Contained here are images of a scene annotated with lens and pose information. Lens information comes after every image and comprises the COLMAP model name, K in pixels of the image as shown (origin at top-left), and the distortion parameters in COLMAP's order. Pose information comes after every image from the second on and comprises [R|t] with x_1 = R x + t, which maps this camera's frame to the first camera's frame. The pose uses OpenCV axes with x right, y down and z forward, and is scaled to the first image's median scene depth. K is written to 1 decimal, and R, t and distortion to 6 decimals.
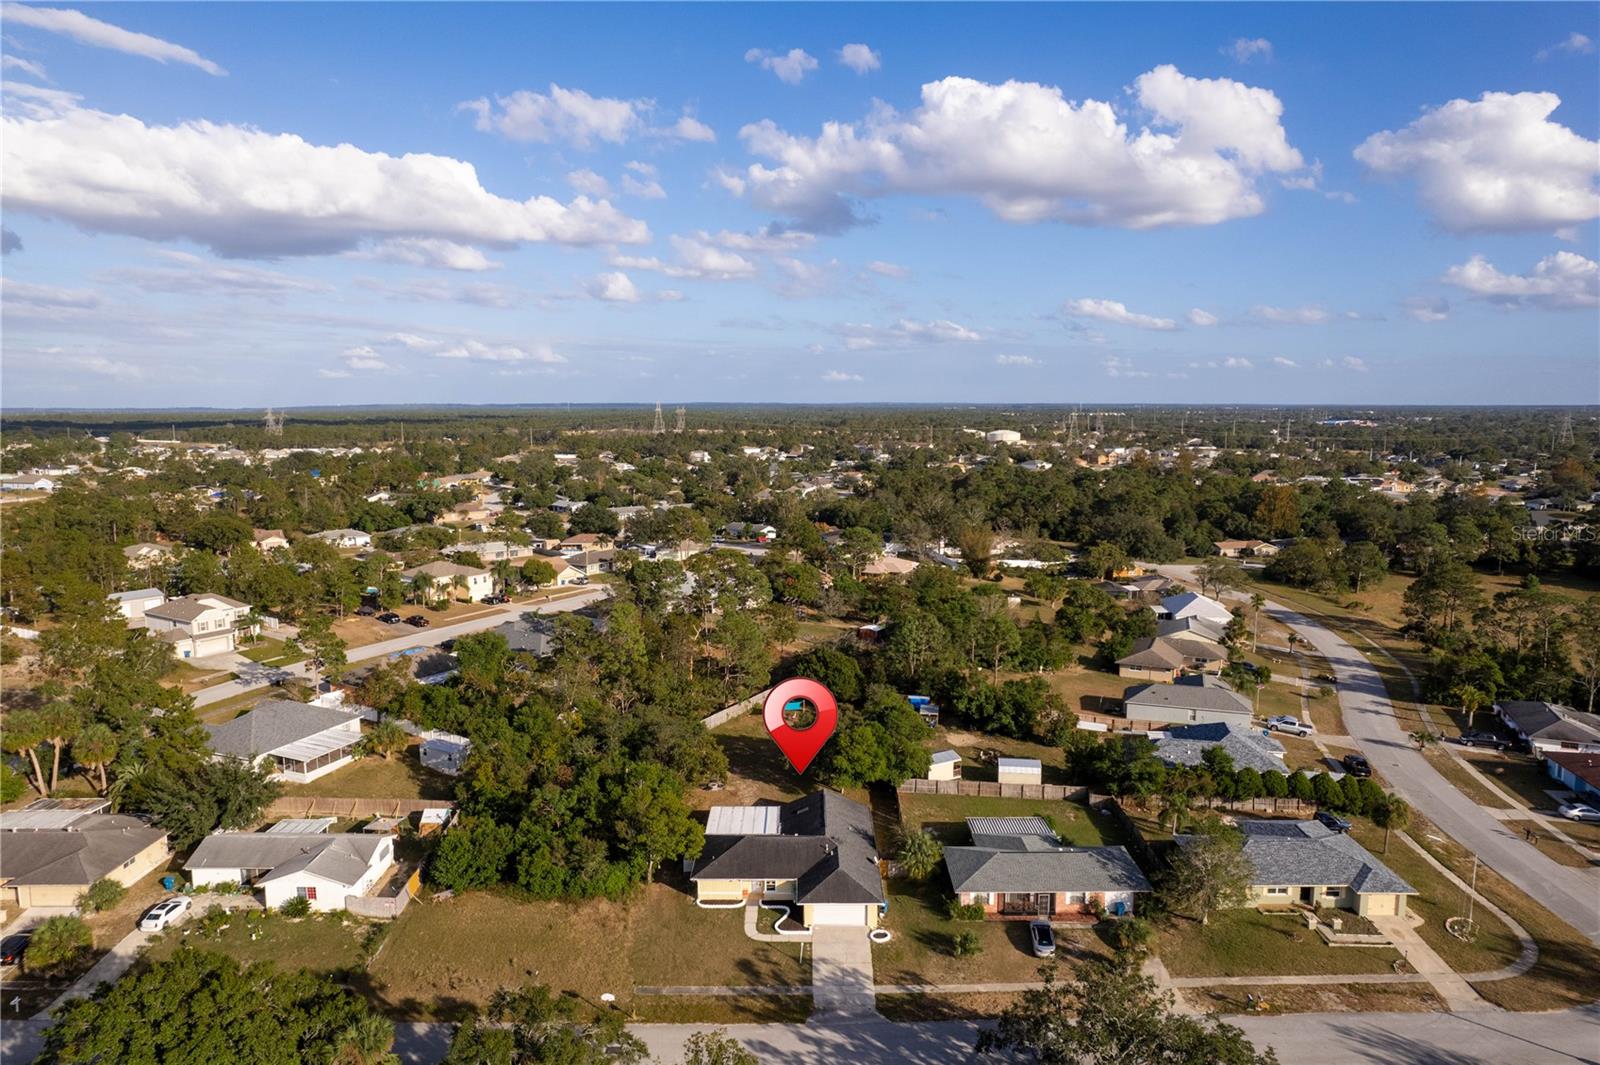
lens RADIAL K [[1057.7, 0, 809.6], [0, 1057.7, 535.8], [0, 0, 1]] dist [-0.074021, 0.076118]
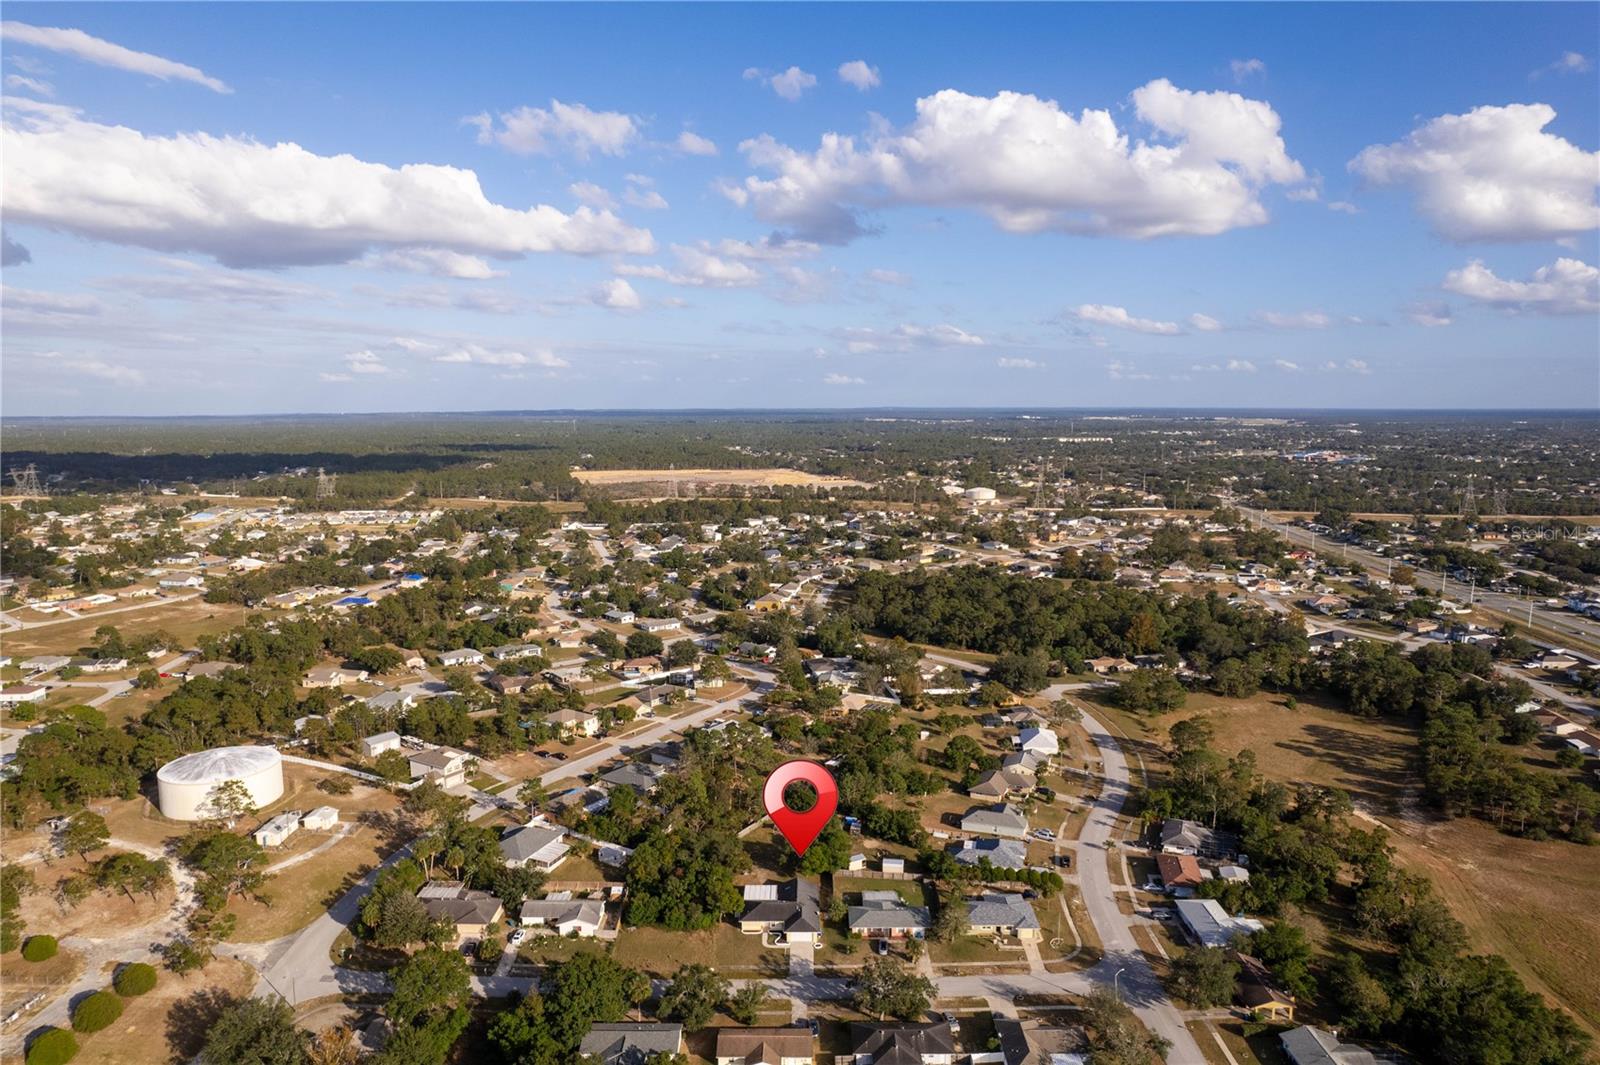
lens RADIAL K [[1056.5, 0, 813.4], [0, 1056.5, 565.2], [0, 0, 1]] dist [-0.051544, 0.047289]
pose [[0.999998, -0.000407, 0.001827, 0.046917], [0.000359, 0.999658, 0.026136, -0.504607], [-0.001837, -0.026135, 0.999657, -1.263491]]
